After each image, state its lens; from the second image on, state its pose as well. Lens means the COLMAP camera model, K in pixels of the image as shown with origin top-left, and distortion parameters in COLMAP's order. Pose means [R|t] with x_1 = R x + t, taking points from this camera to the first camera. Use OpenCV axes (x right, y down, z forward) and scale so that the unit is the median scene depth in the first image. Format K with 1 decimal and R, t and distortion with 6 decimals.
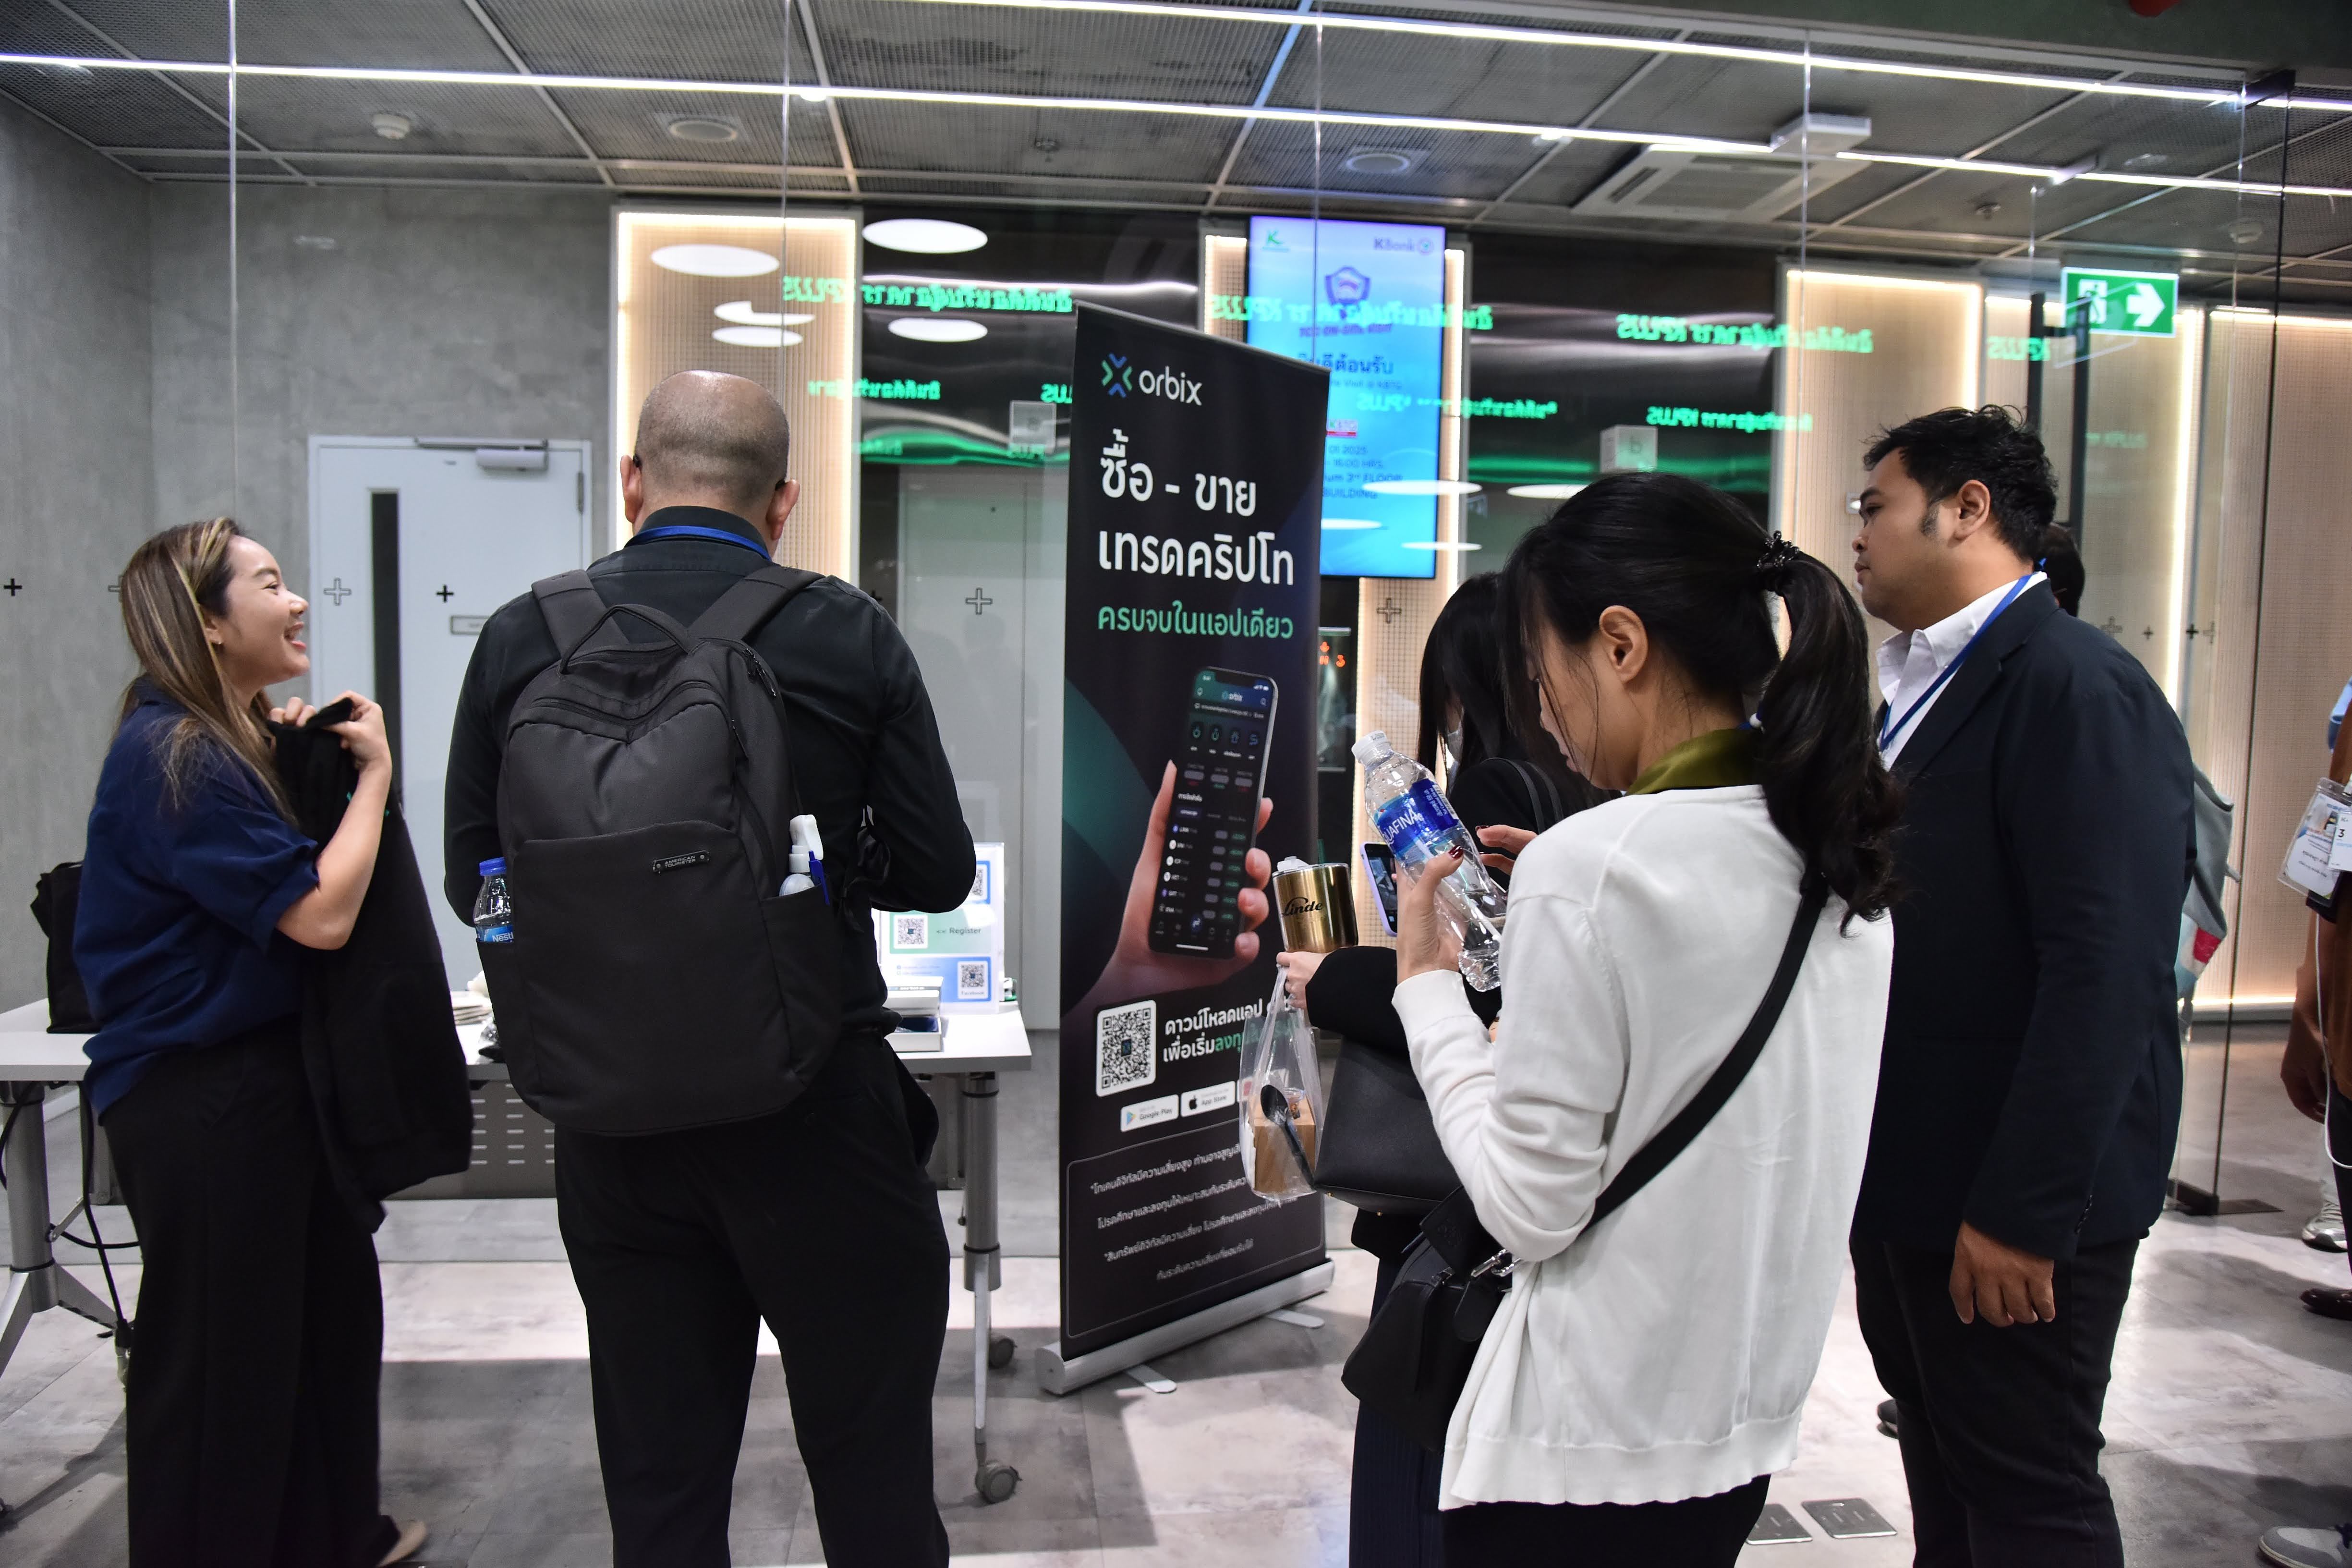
lens RADIAL K [[1568.9, 0, 1106.1], [0, 1568.9, 780.6], [0, 0, 1]] dist [-0.004969, -0.000867]
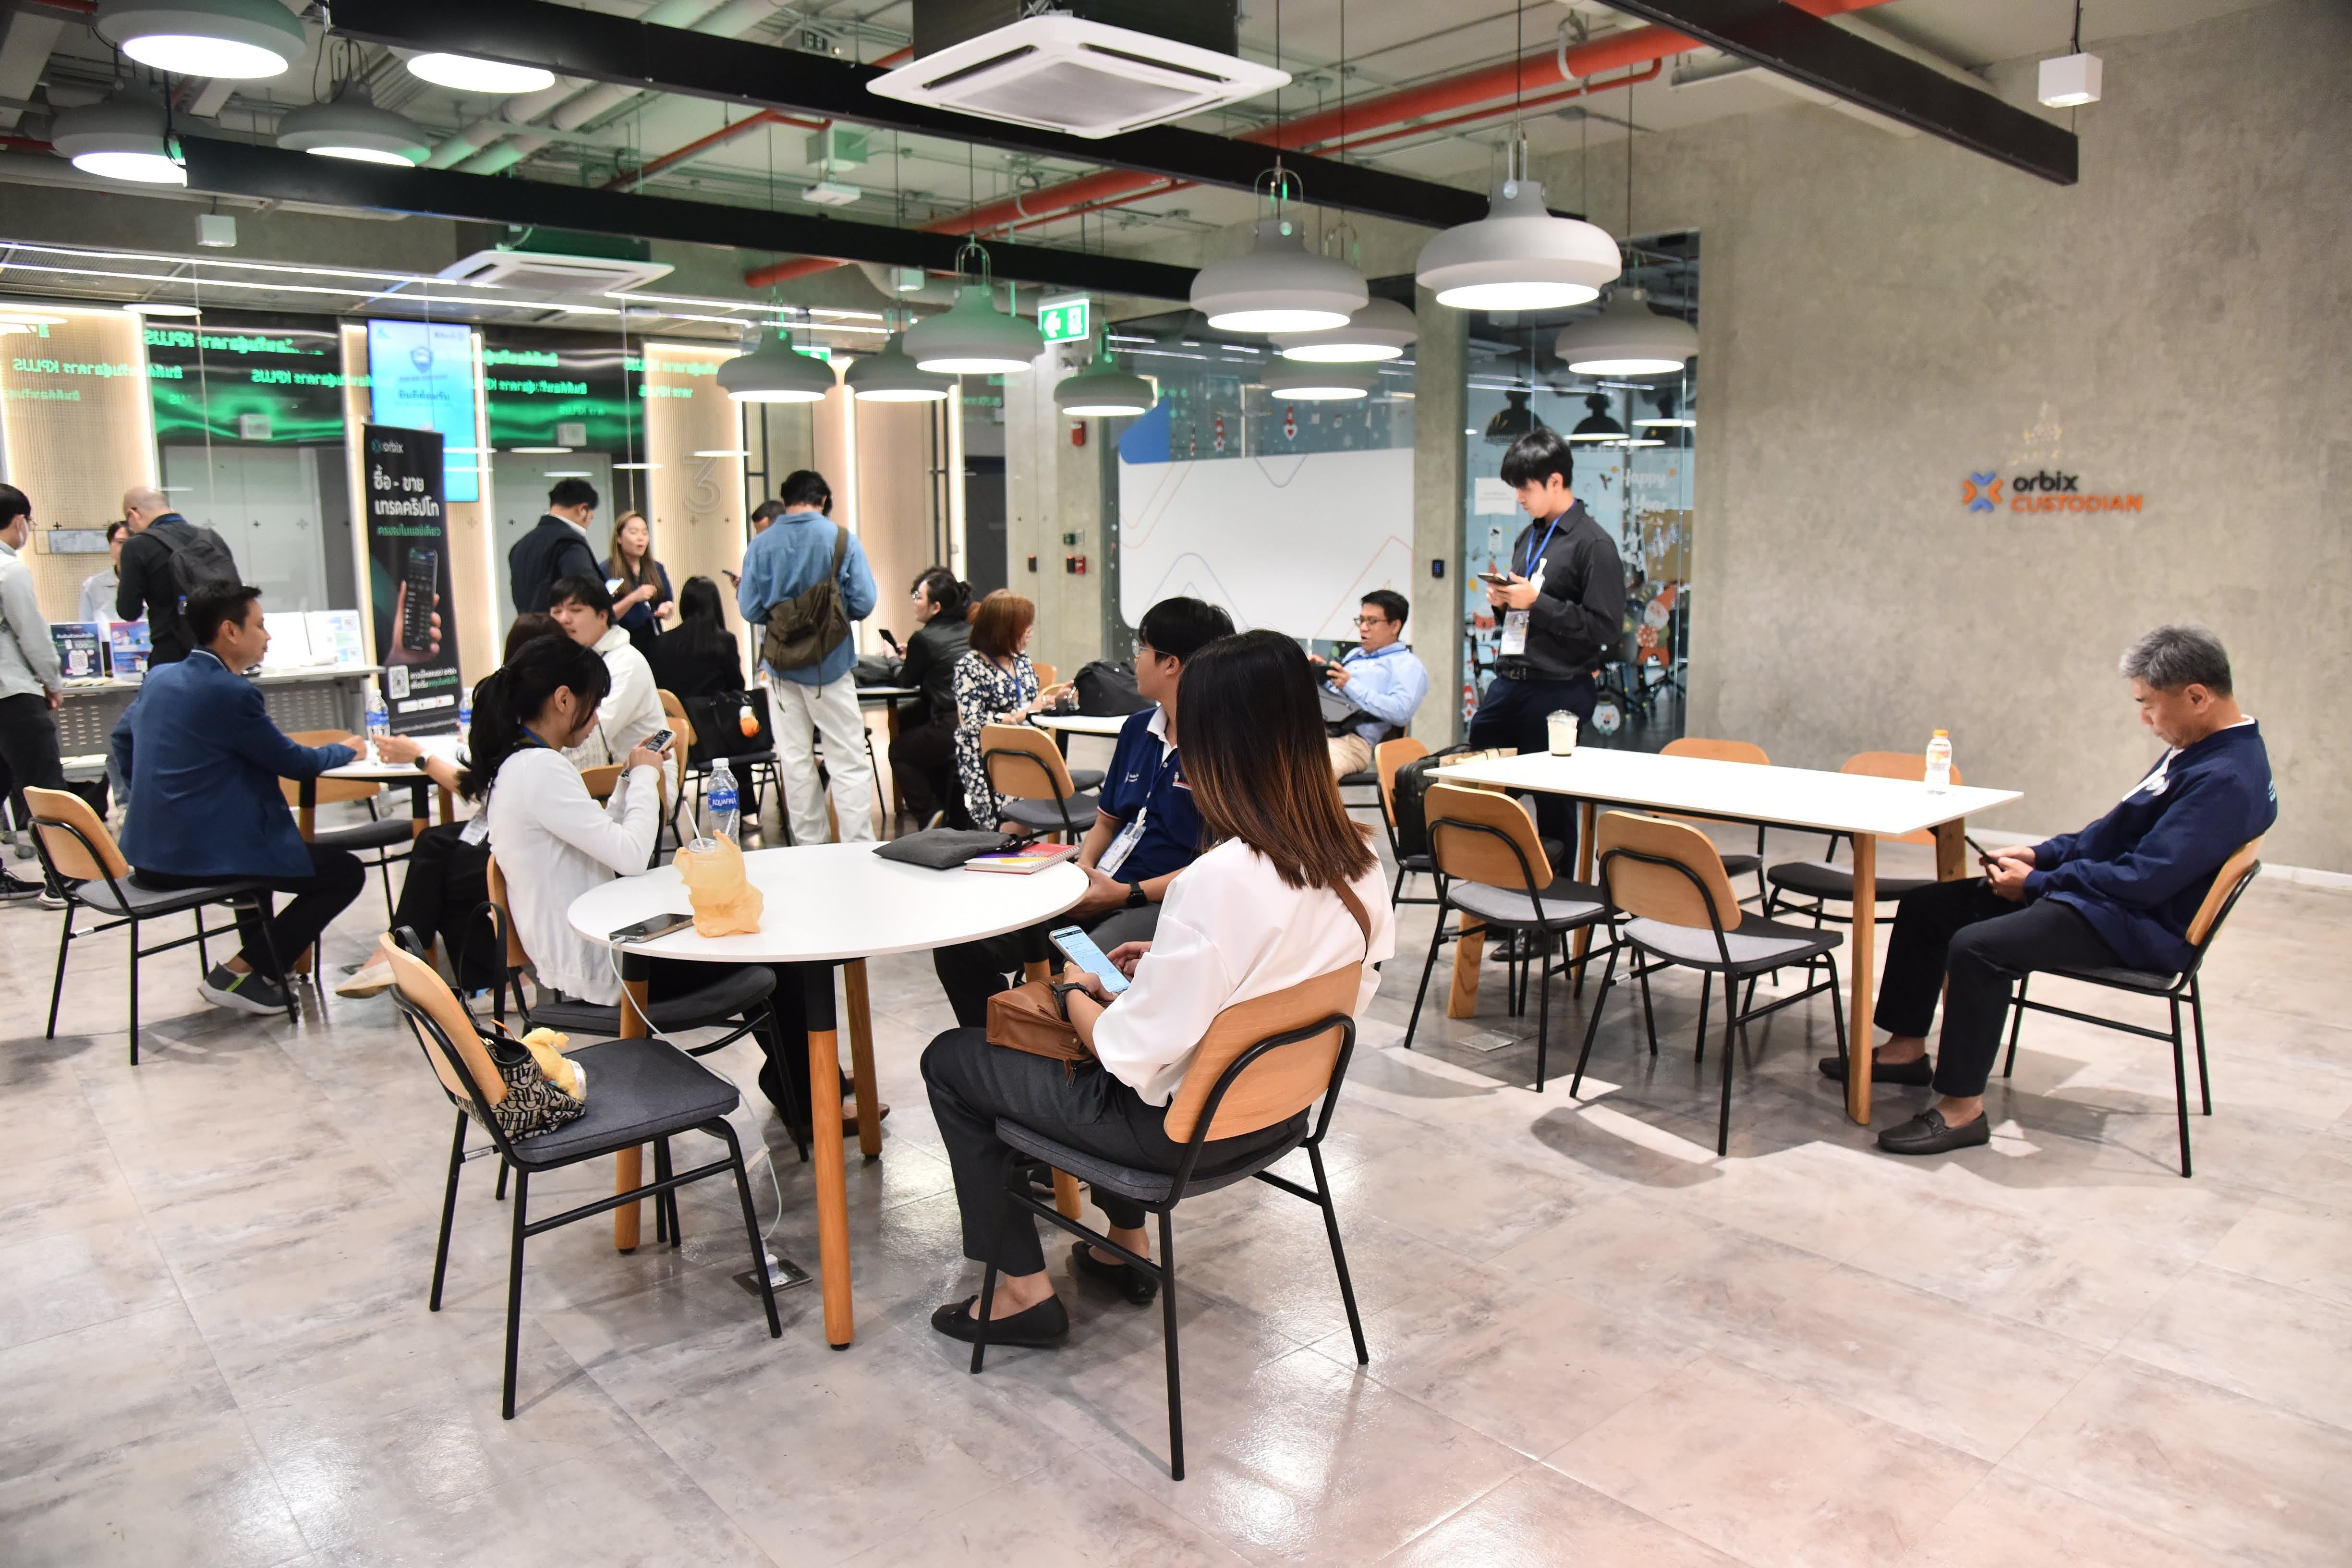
lens RADIAL K [[1568.9, 0, 1106.1], [0, 1568.9, 780.6], [0, 0, 1]] dist [-0.004969, -0.000867]
pose [[0.821432, -0.105747, 0.560416, -0.519555], [0.055041, 0.992772, 0.106654, 0.109607], [-0.567644, -0.056763, 0.821315, -1.981657]]
